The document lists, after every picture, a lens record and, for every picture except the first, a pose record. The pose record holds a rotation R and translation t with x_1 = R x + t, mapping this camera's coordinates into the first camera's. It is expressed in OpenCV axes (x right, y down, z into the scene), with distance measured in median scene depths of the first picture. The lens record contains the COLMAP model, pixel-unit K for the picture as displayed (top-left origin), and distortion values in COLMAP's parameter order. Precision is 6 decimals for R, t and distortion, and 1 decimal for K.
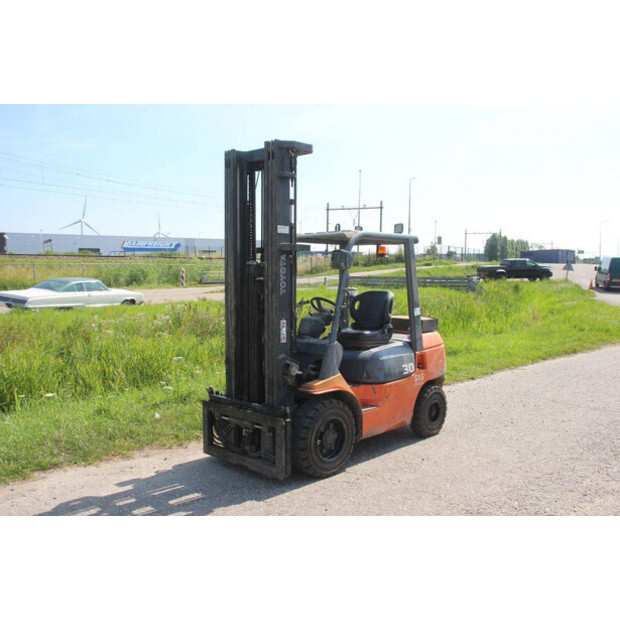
lens RADIAL K [[600.0, 0, 312.0], [0, 600.0, 322.7], [0, 0, 1]] dist [-0.059816, 0.010017]
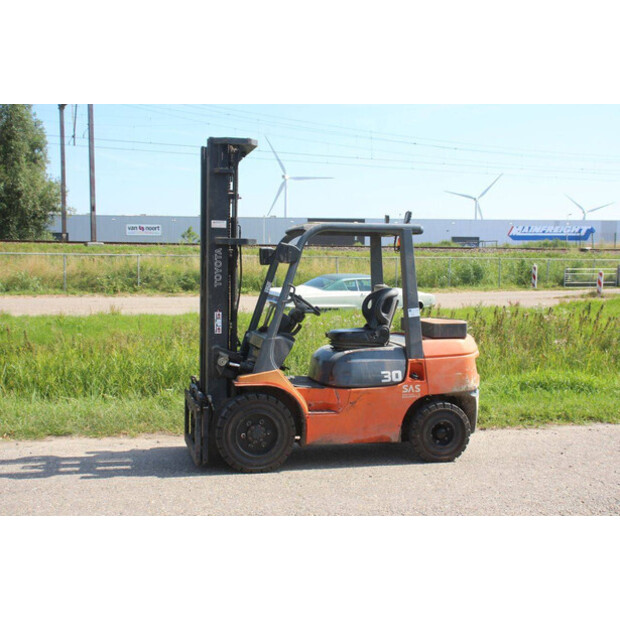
lens RADIAL K [[848.0, 0, 310.0], [0, 848.0, 310.0], [0, 0, 1]] dist [0.034154, 0.052705]
pose [[0.841360, 0.034759, -0.539356, 0.815221], [-0.054607, 0.998290, -0.020849, 0.013337], [0.537710, 0.046994, 0.841819, -0.132336]]
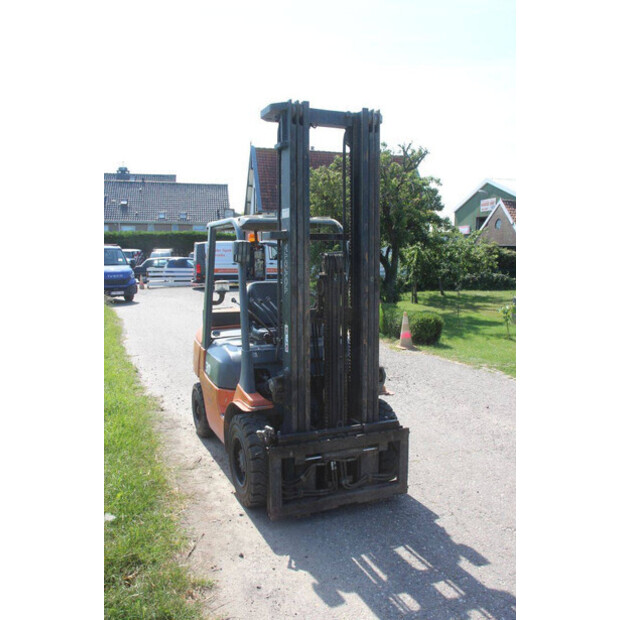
lens RADIAL K [[555.5, 0, 310.4], [0, 555.5, 324.2], [0, 0, 1]] dist [-0.079401, 0.002133]
pose [[0.399308, -0.118395, 0.909140, -0.763866], [0.079467, 0.992364, 0.094330, -0.076490], [-0.913366, 0.034580, 0.405667, 0.709910]]
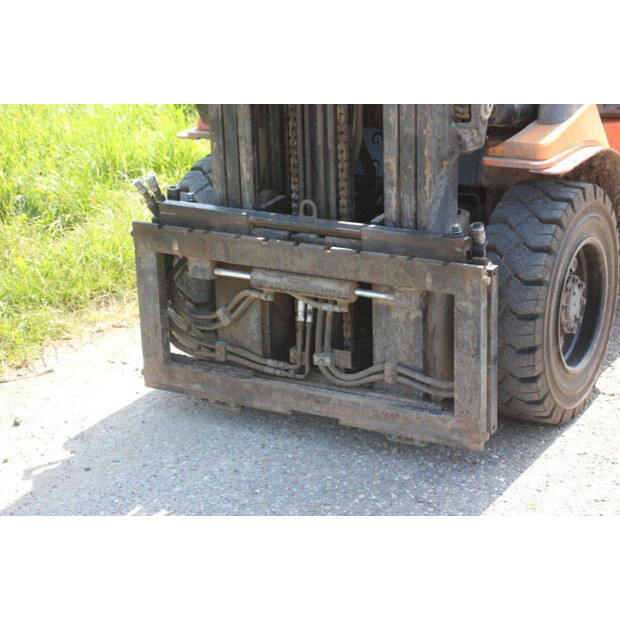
lens RADIAL K [[1457.7, 0, 309.8], [0, 1457.7, 302.1], [0, 0, 1]] dist [0.445770, -0.041101]
pose [[0.968336, -0.110425, 0.223902, -0.277406], [0.052319, 0.966704, 0.250493, -0.015129], [-0.244107, -0.230847, 0.941871, 0.269167]]
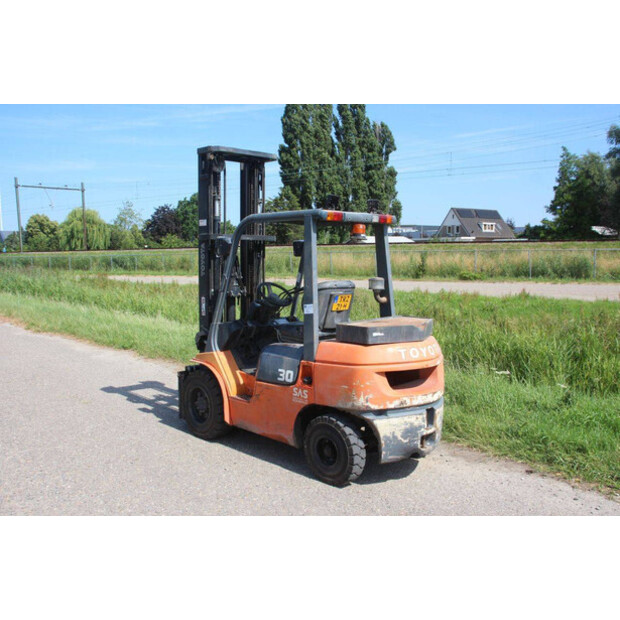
lens RADIAL K [[600.0, 0, 312.0], [0, 600.0, 322.7], [0, 0, 1]] dist [-0.059816, 0.010017]
pose [[-0.032862, 0.110767, -0.993303, 1.083225], [-0.085694, 0.989868, 0.113219, -0.102438], [0.995779, 0.088841, -0.023037, 1.172227]]
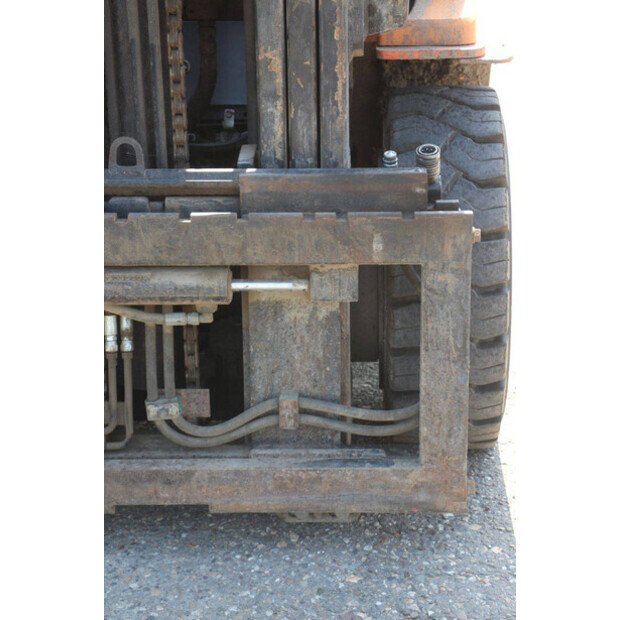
lens RADIAL K [[1457.7, 0, 309.8], [0, 1457.7, 302.1], [0, 0, 1]] dist [0.445770, -0.041101]
pose [[0.747992, -0.227390, 0.623540, -0.343788], [0.068420, 0.960892, 0.268339, 0.054326], [-0.660172, -0.158053, 0.734297, 0.618303]]
